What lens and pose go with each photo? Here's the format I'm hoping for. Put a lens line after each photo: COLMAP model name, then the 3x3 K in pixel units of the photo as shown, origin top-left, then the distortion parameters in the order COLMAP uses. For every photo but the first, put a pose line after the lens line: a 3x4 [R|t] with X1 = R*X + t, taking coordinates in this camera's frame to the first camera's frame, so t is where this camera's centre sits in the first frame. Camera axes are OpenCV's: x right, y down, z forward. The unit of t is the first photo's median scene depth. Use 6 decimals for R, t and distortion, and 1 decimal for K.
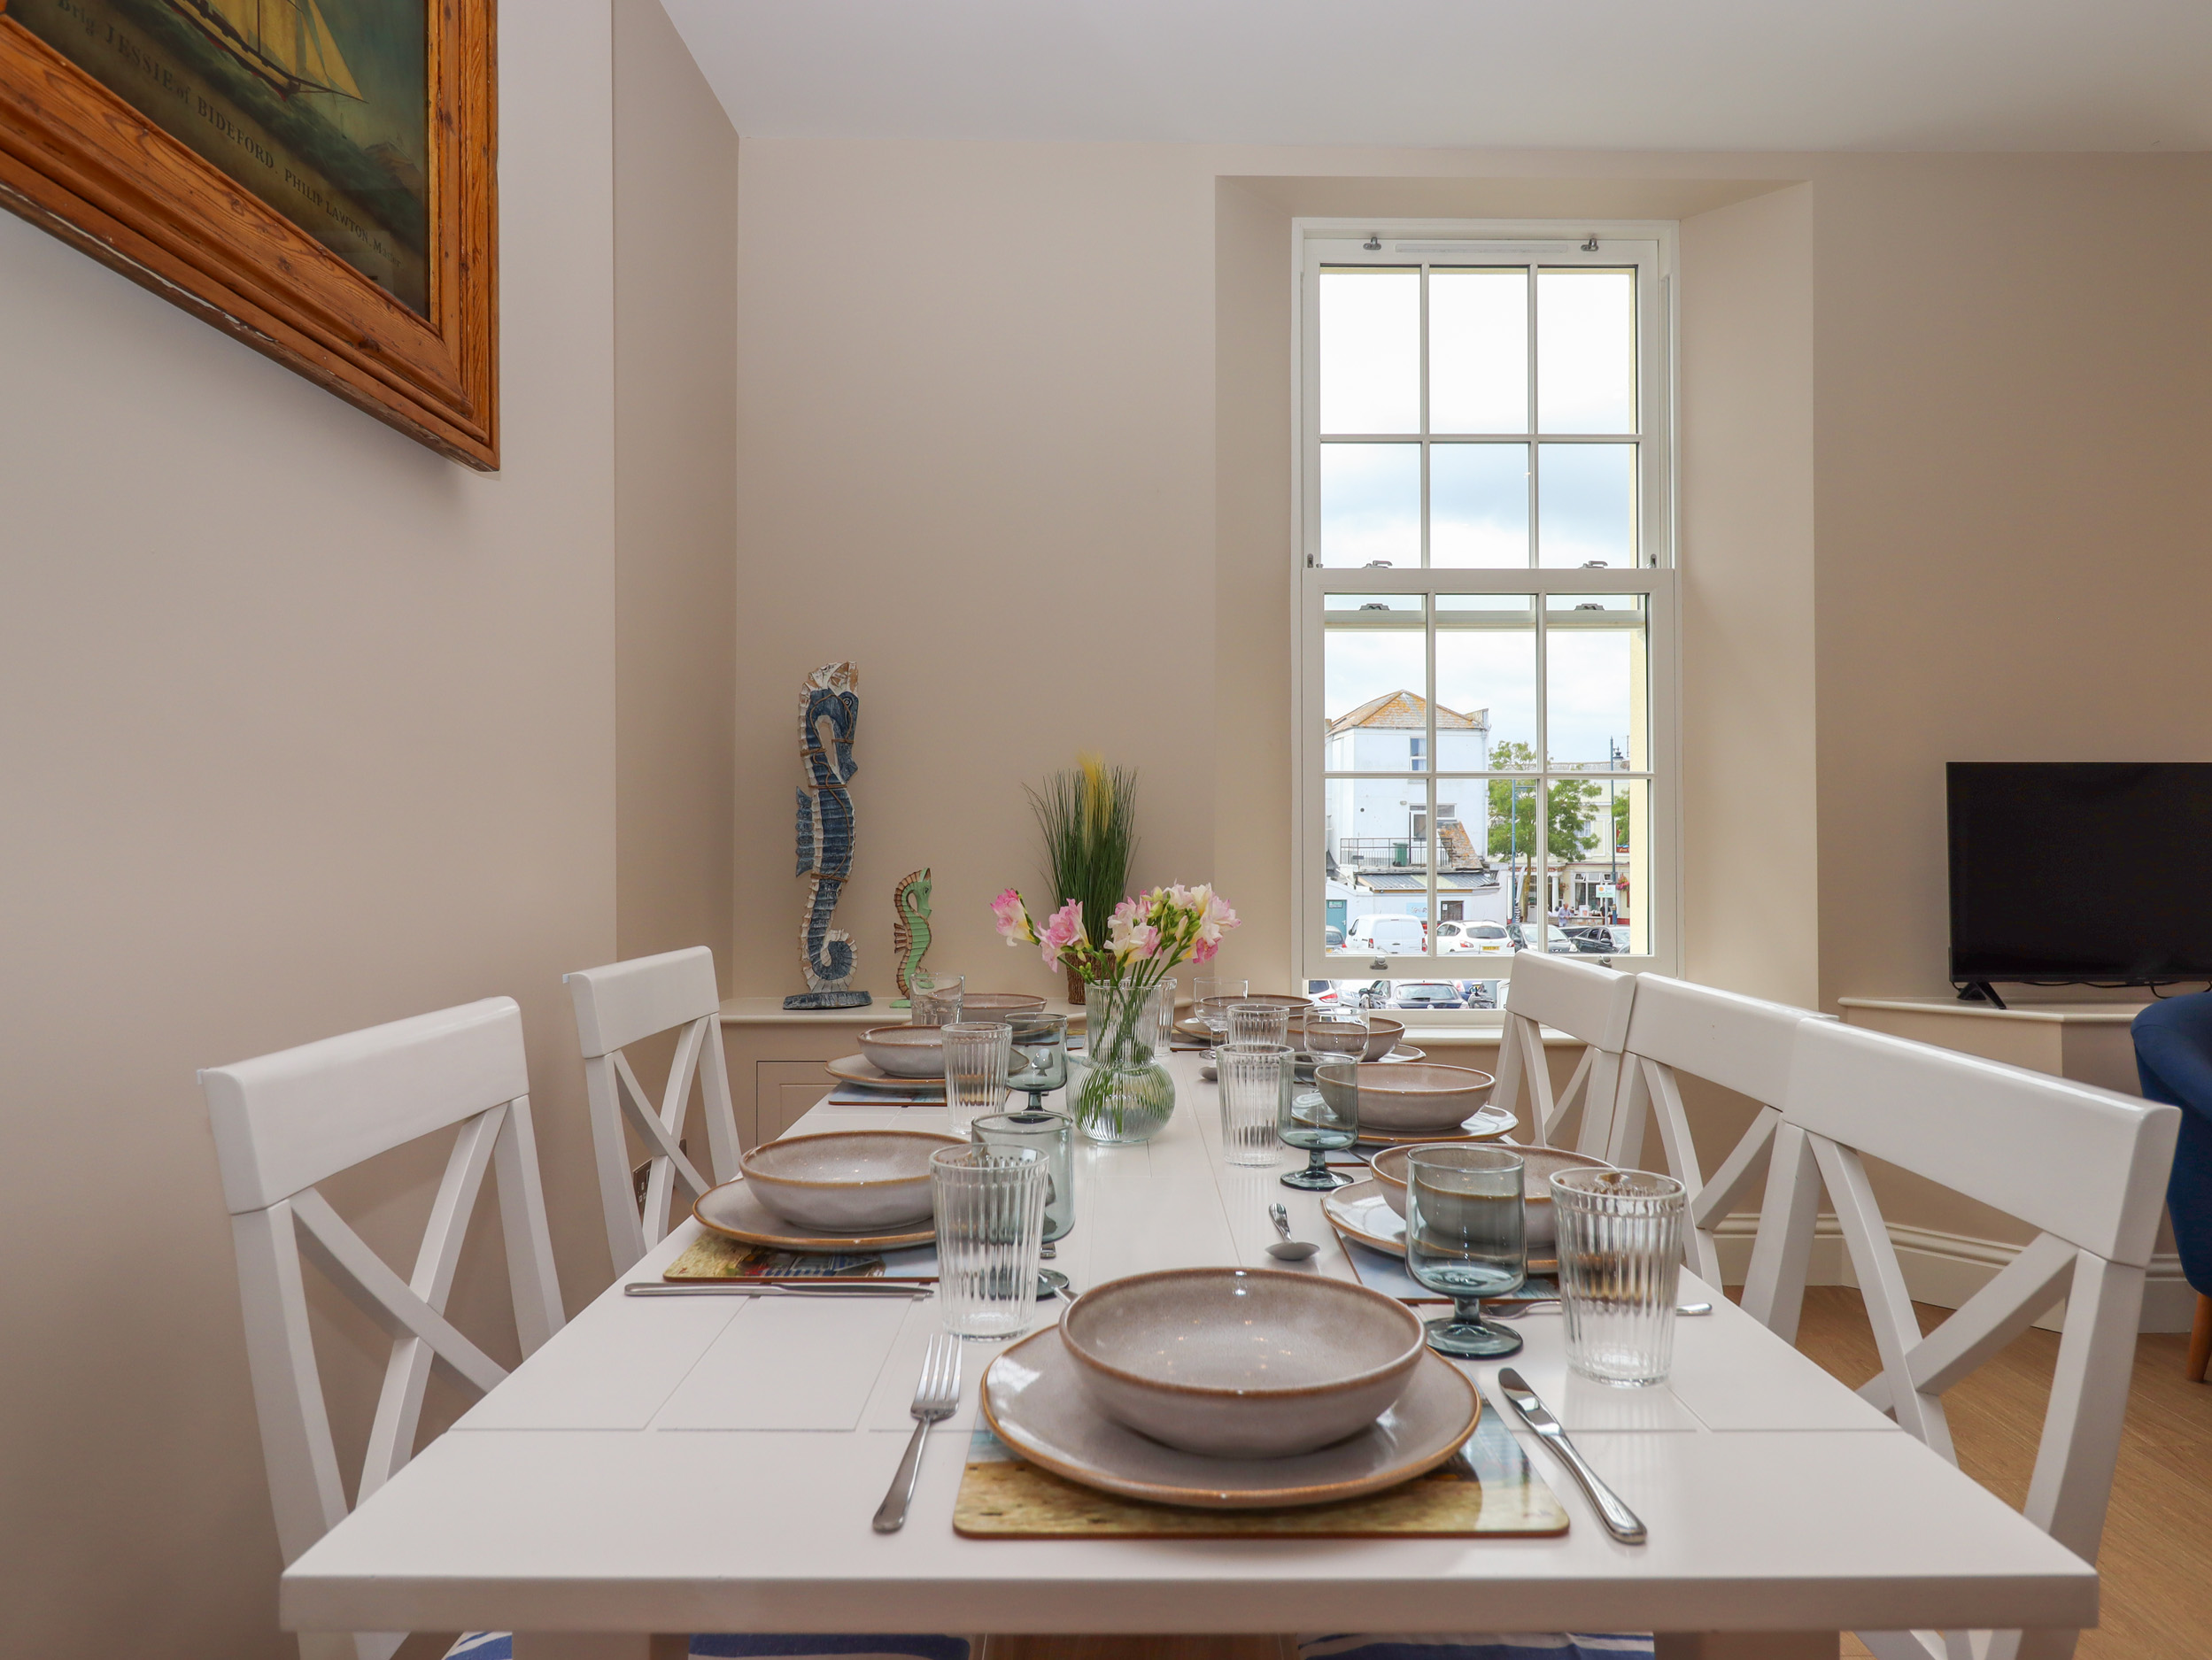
lens RADIAL K [[1423.6, 0, 1120.1], [0, 1423.6, 828.0], [0, 0, 1]] dist [0.005051, -0.009585]
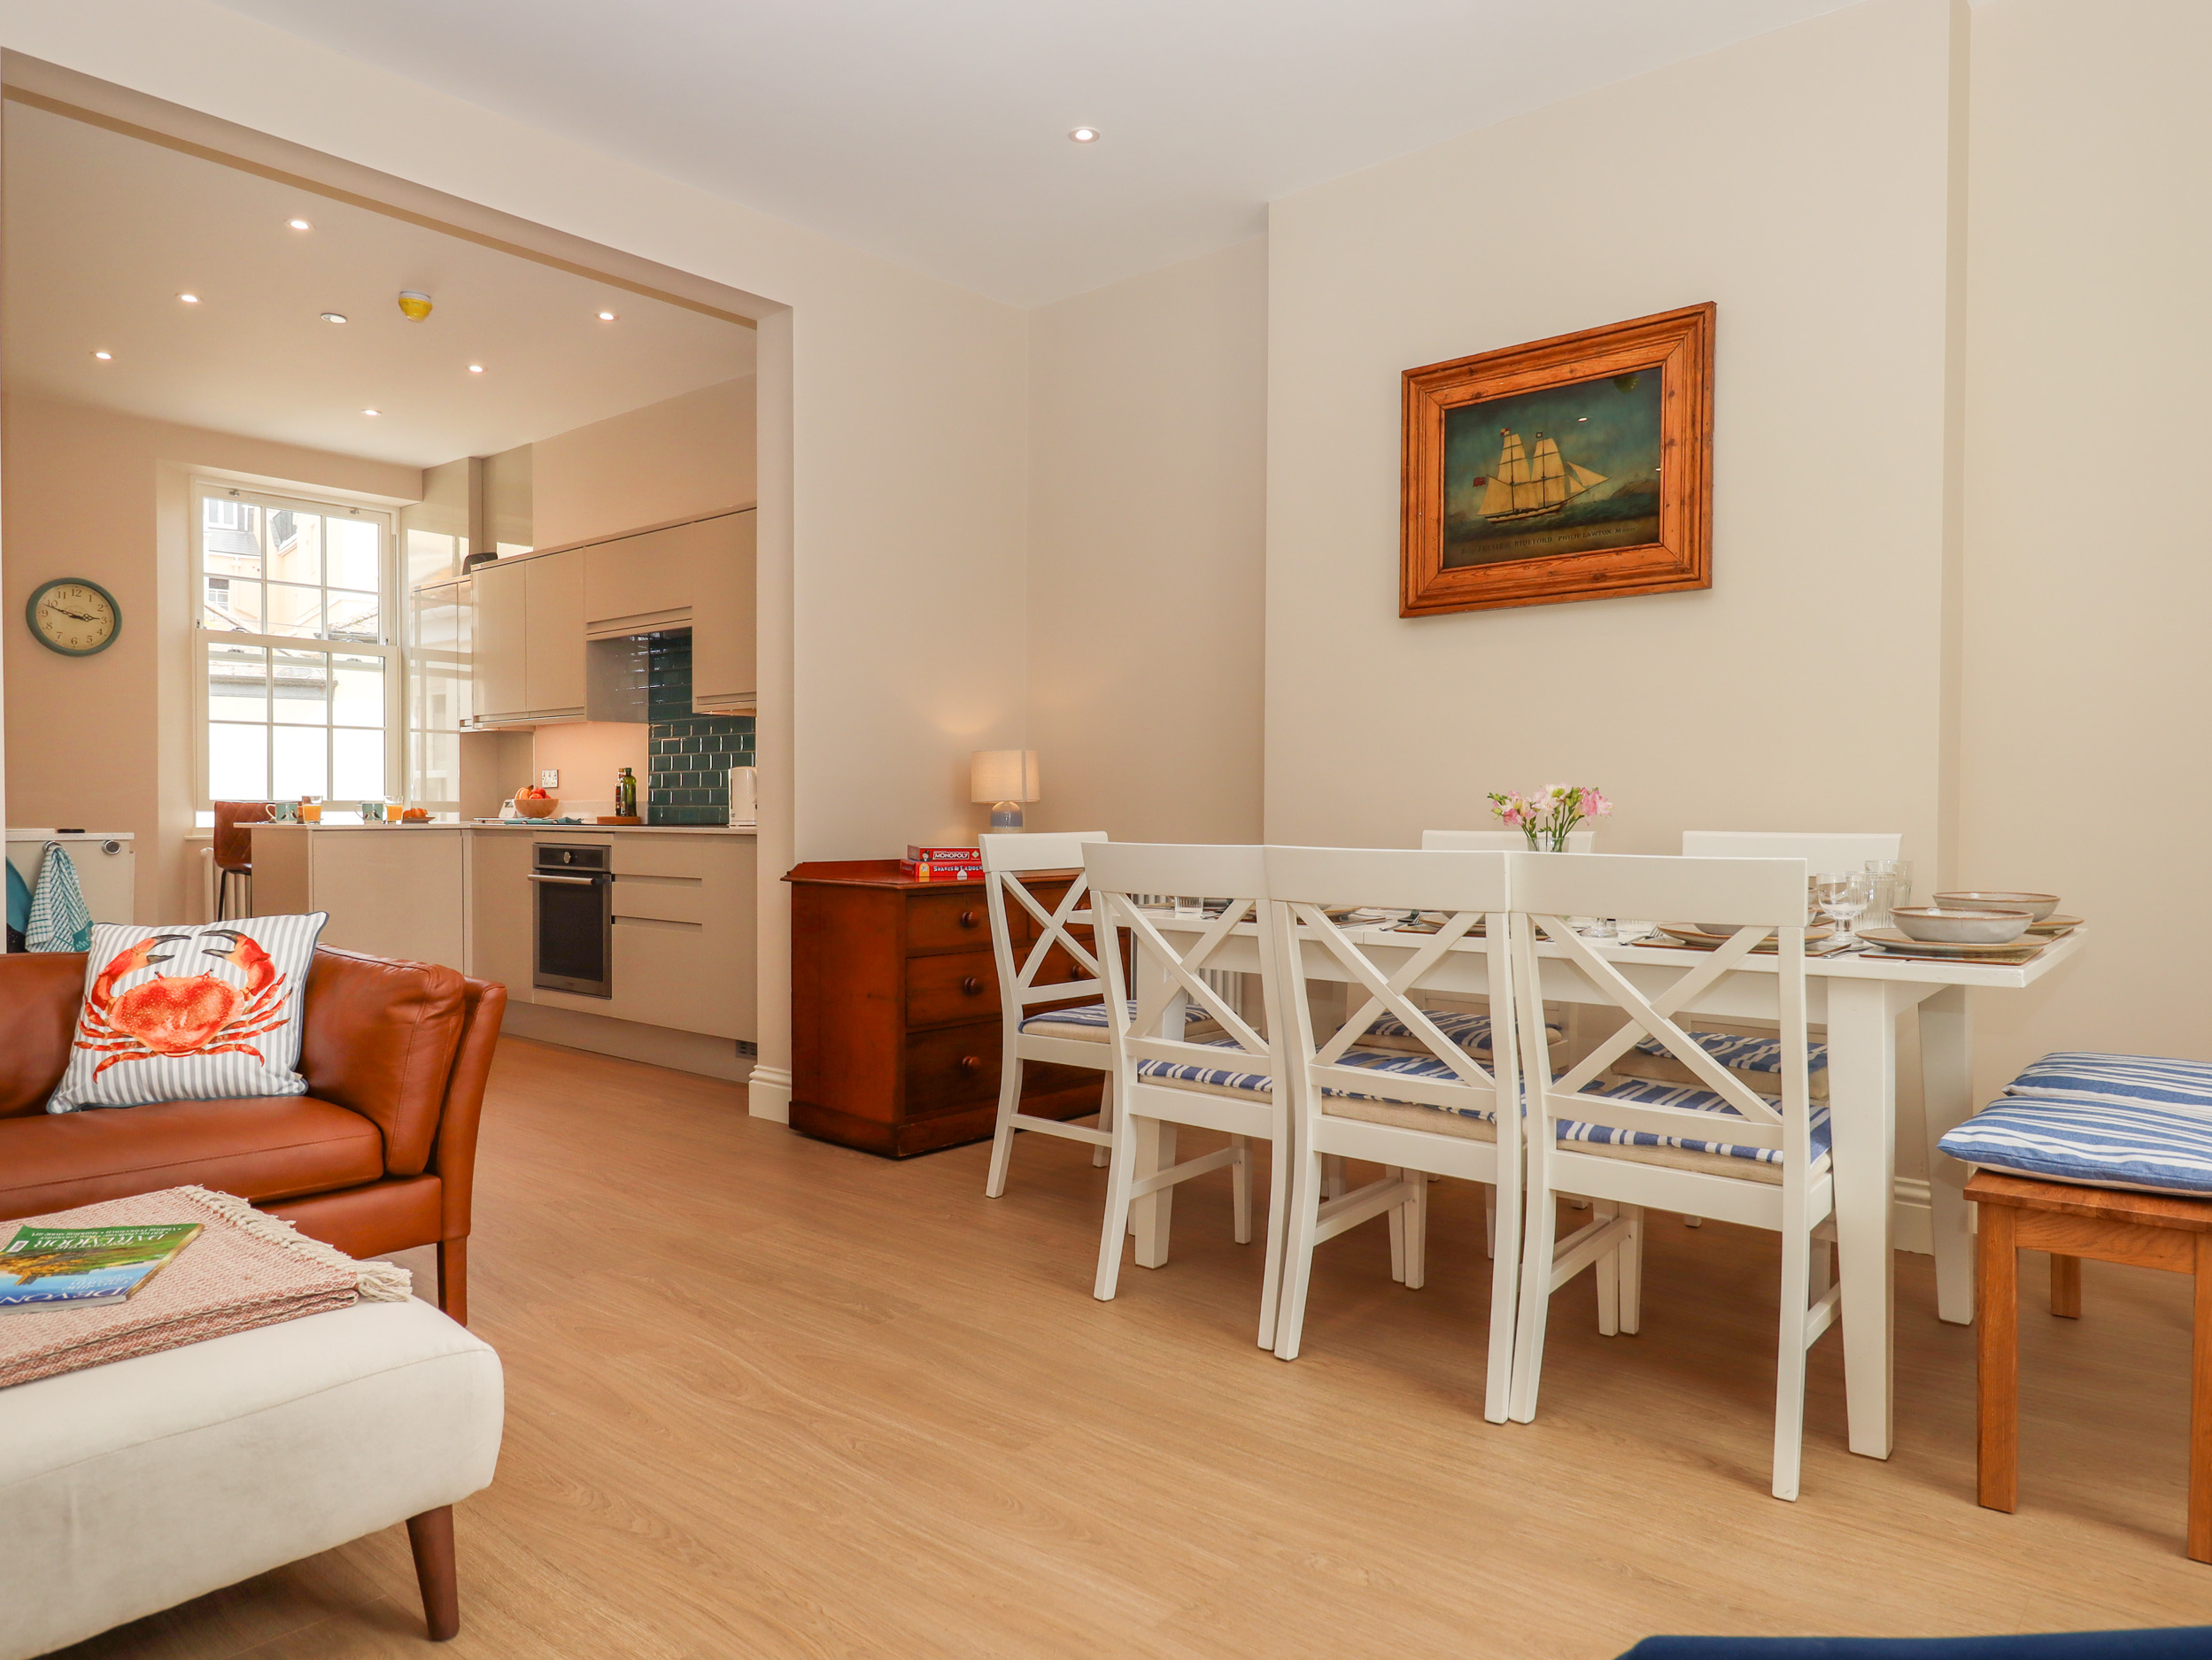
lens RADIAL K [[1414.4, 0, 1126.8], [0, 1414.4, 828.5], [0, 0, 1]] dist [0.001482, -0.004480]
pose [[-0.643297, 0.012088, -0.765521, 0.824906], [0.009018, 0.999926, 0.008211, 0.036463], [0.765564, -0.001621, -0.643358, 0.823477]]
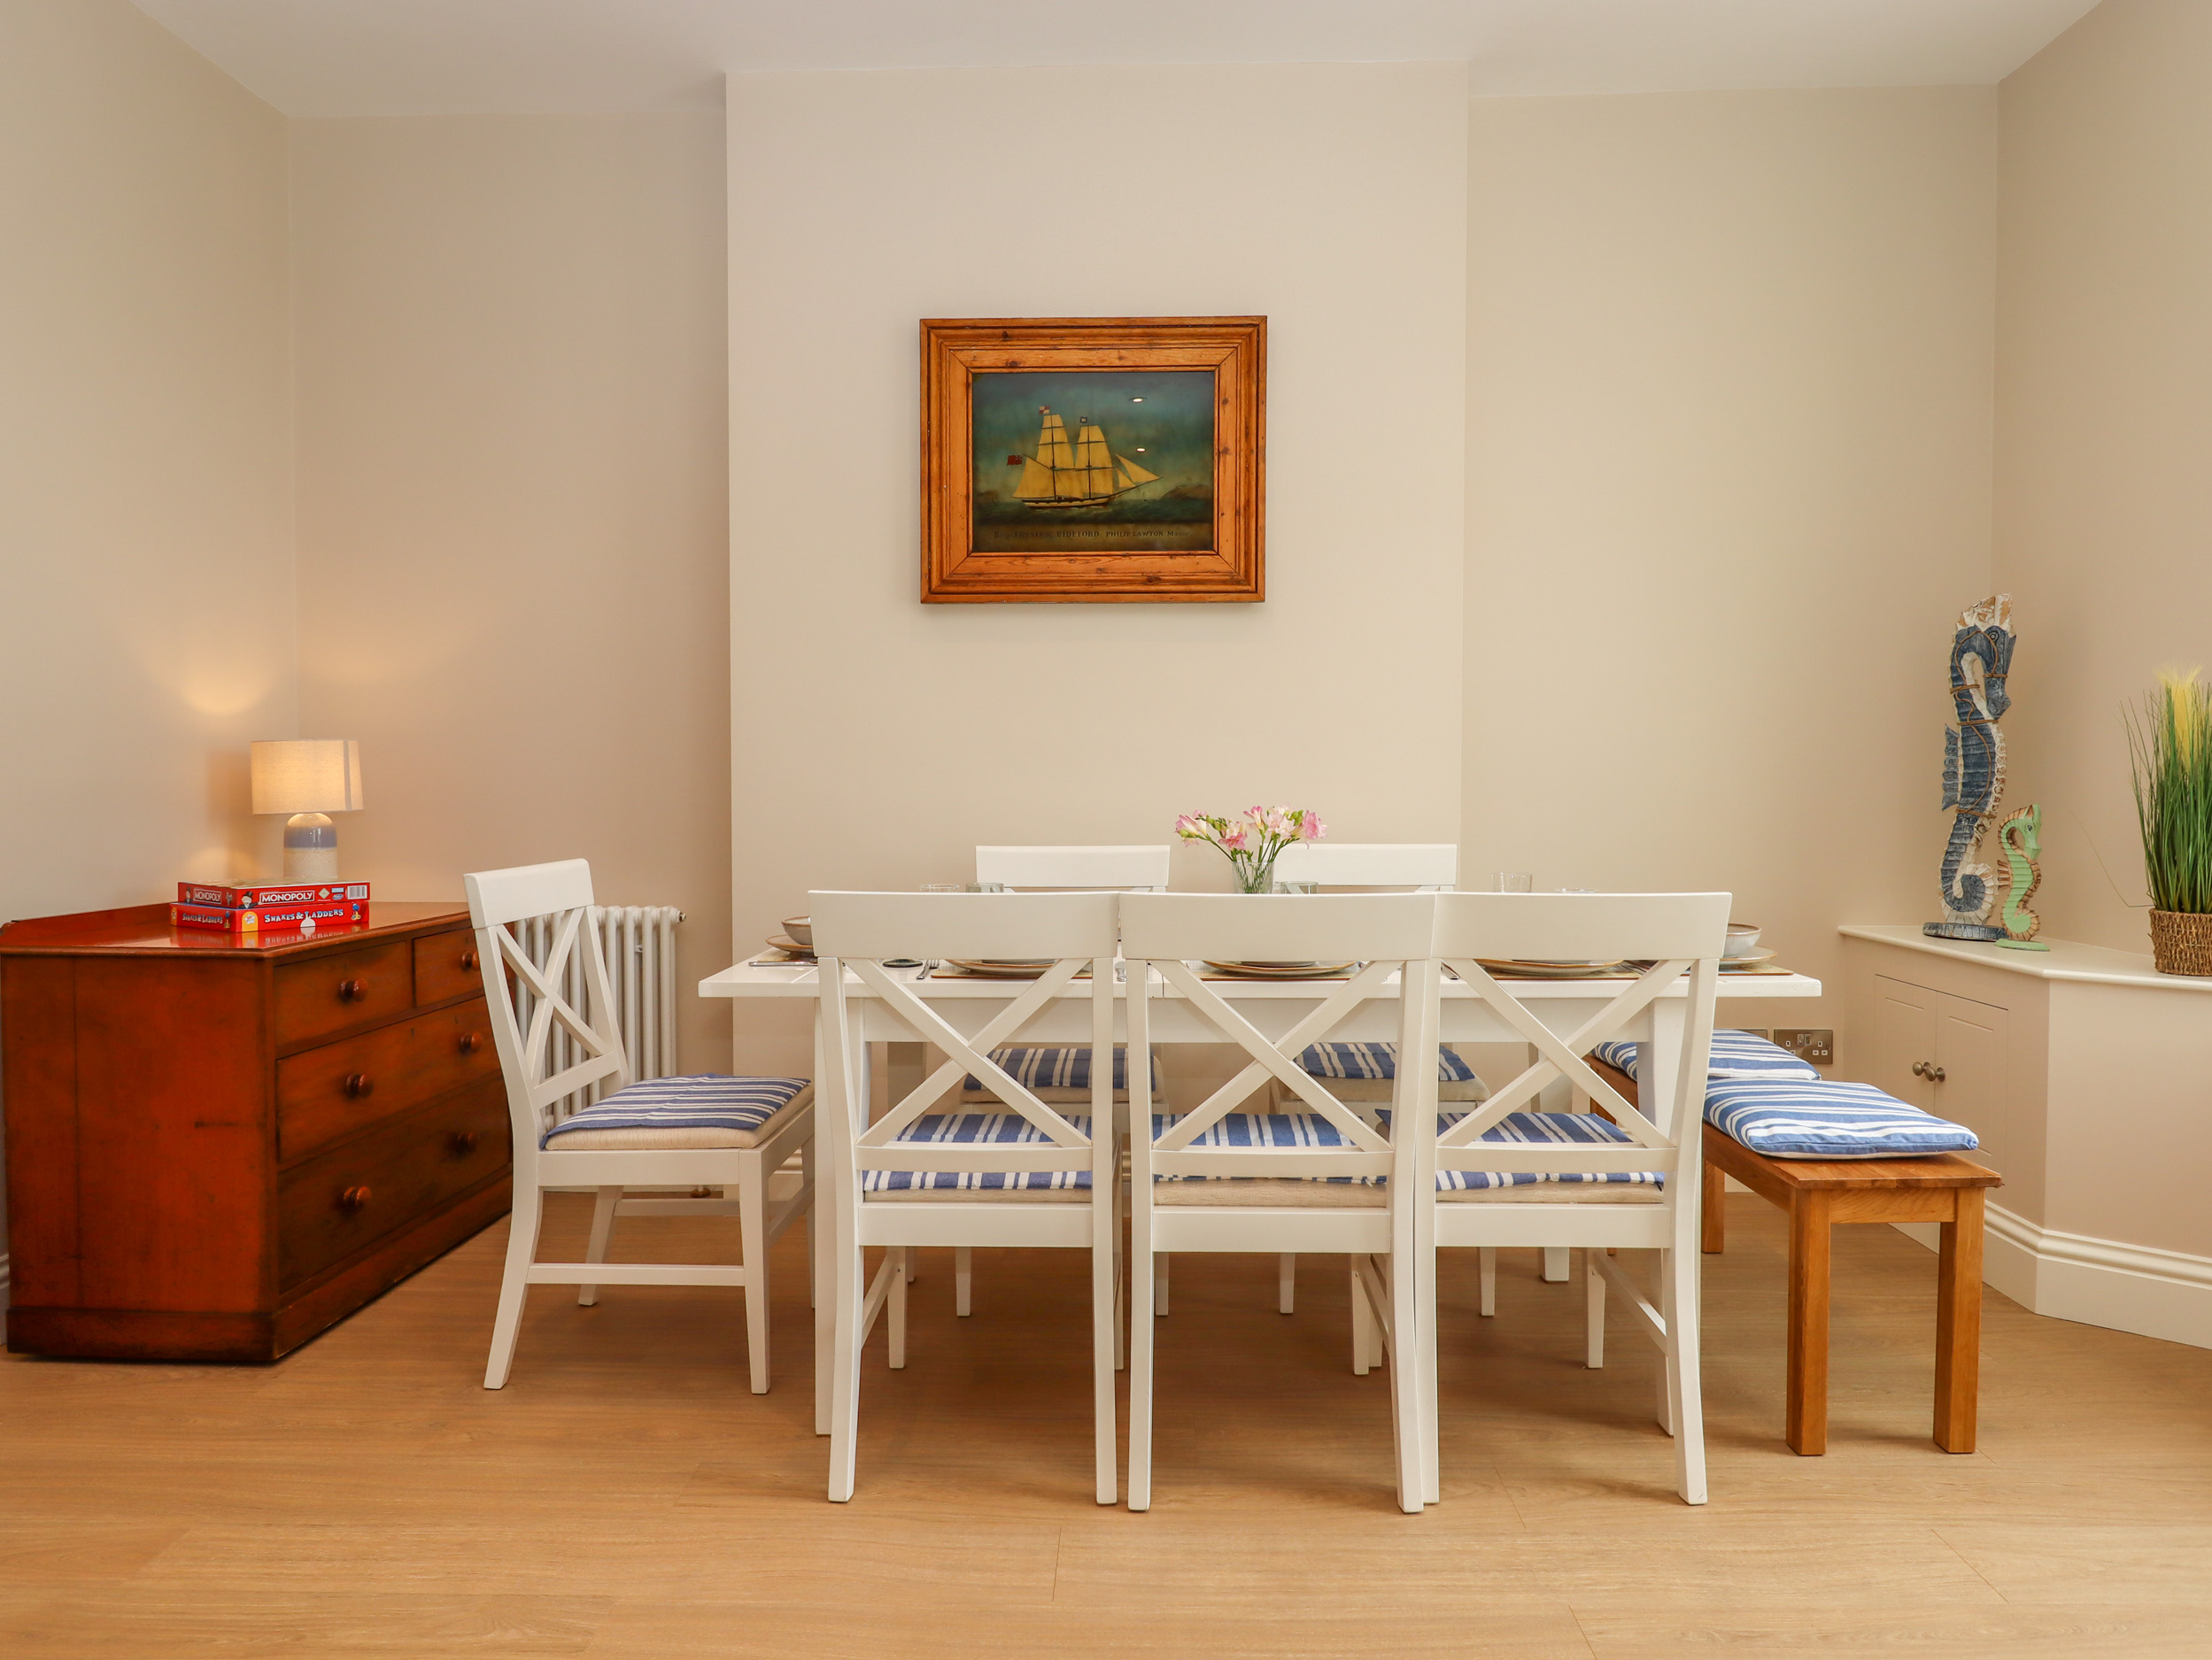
lens RADIAL K [[1423.6, 0, 1120.1], [0, 1423.6, 828.0], [0, 0, 1]] dist [0.005051, -0.009585]
pose [[-0.018937, 0.035437, -0.999192, 0.815878], [0.012919, 0.999297, 0.035196, 0.002479], [0.999737, -0.012242, -0.019381, 0.406314]]
